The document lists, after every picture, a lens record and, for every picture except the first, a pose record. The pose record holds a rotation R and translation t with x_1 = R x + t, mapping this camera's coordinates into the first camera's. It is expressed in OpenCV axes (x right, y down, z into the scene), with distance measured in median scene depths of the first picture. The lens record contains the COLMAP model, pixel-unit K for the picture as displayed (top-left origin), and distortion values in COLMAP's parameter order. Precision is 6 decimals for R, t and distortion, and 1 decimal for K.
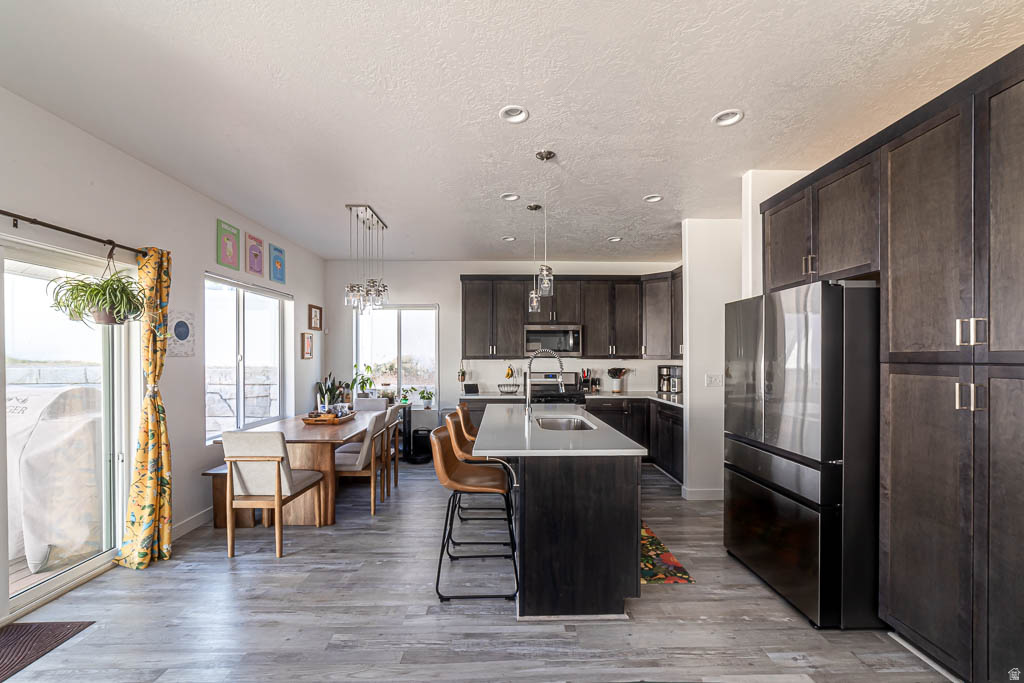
lens RADIAL K [[421.4, 0, 516.5], [0, 421.4, 358.2], [0, 0, 1]] dist [-0.018550, 0.003373]
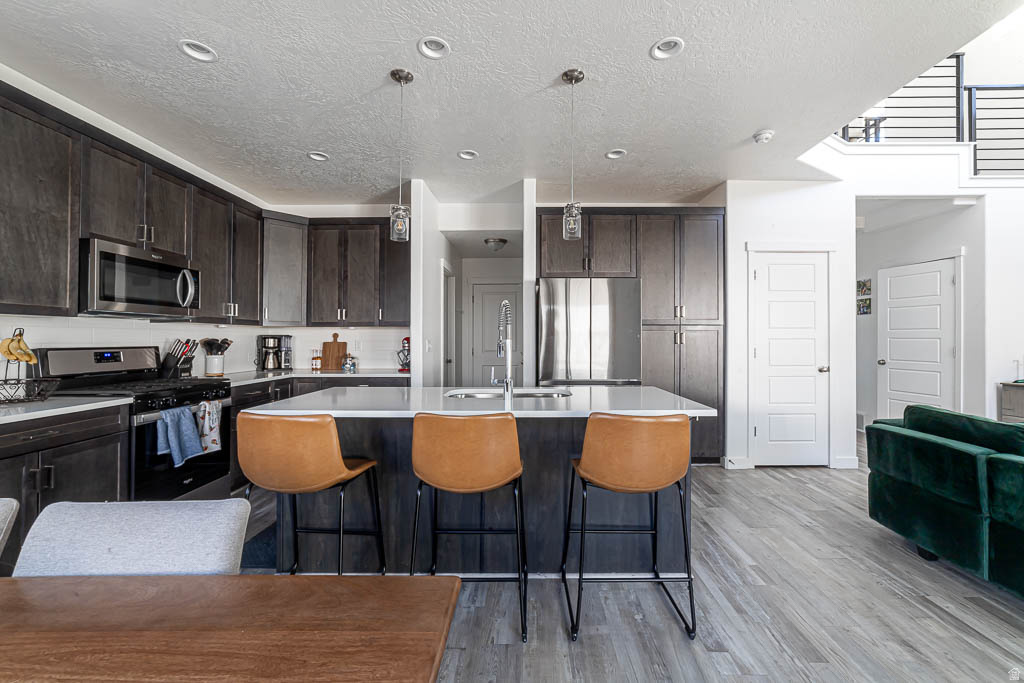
lens RADIAL K [[398.2, 0, 534.9], [0, 398.2, 334.4], [0, 0, 1]] dist [-0.007974, 0.003825]
pose [[0.027743, 0.010609, 0.999559, -0.713124], [0.003437, 0.999937, -0.010708, 0.051576], [-0.999609, 0.003733, 0.027704, 1.017449]]
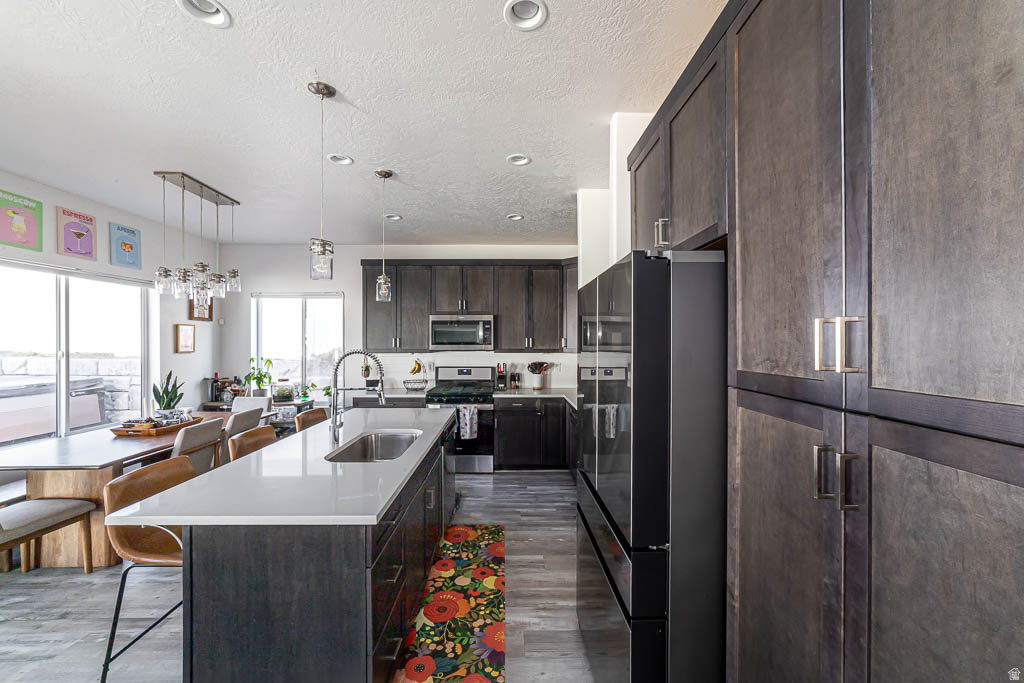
lens RADIAL K [[398.2, 0, 516.5], [0, 398.2, 341.2], [0, 0, 1]] dist [-0.007974, 0.003825]
pose [[0.999872, -0.000251, -0.015973, 0.419978], [0.000201, 0.999995, -0.003107, -0.038413], [0.015973, 0.003104, 0.999868, 0.303419]]
